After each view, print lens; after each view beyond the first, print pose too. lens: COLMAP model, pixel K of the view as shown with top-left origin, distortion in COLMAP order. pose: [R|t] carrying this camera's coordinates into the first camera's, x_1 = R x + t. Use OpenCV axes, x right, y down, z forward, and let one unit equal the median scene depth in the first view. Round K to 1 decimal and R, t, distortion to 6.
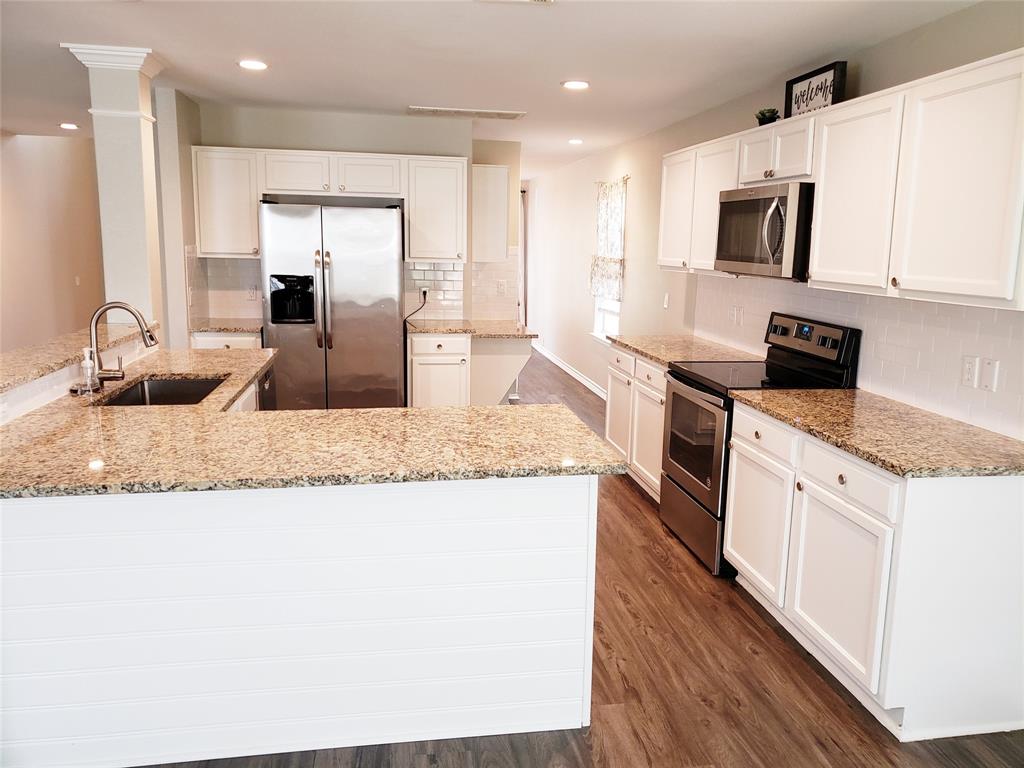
lens RADIAL K [[785.8, 0, 513.6], [0, 785.8, 358.3], [0, 0, 1]] dist [0.056170, -0.004631]
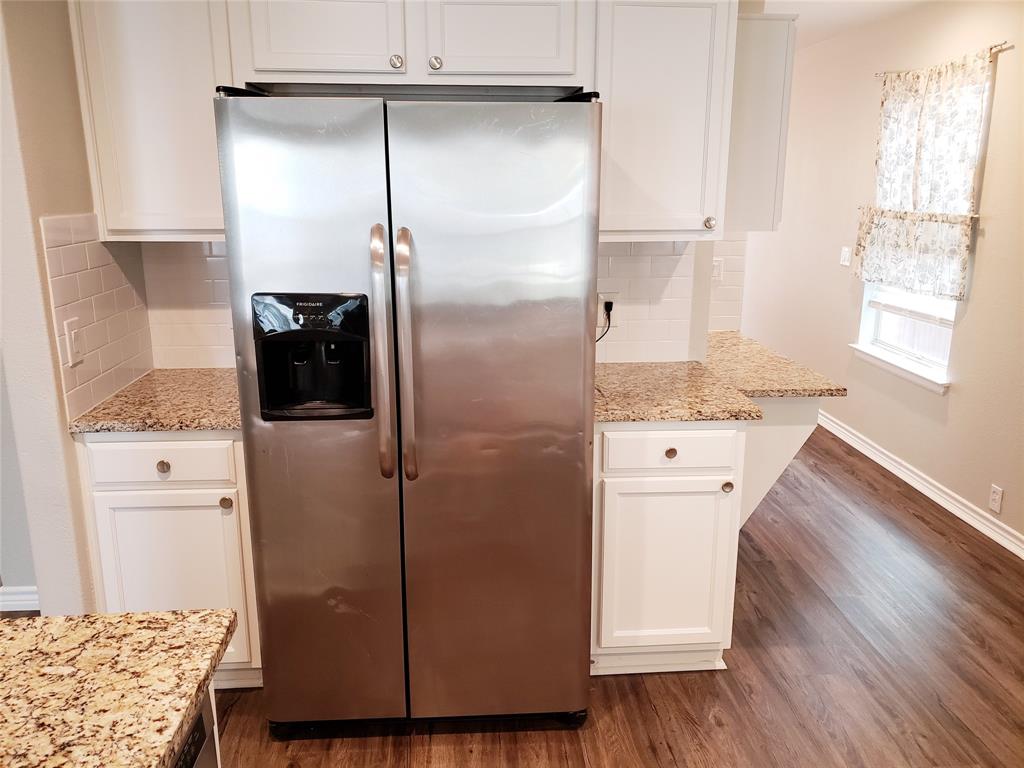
lens RADIAL K [[785.8, 0, 513.6], [0, 785.8, 358.3], [0, 0, 1]] dist [0.056170, -0.004631]
pose [[0.995489, 0.003718, -0.094802, -0.140534], [0.003002, 0.997497, 0.070643, -0.095921], [0.094827, -0.070609, 0.992987, 0.600041]]
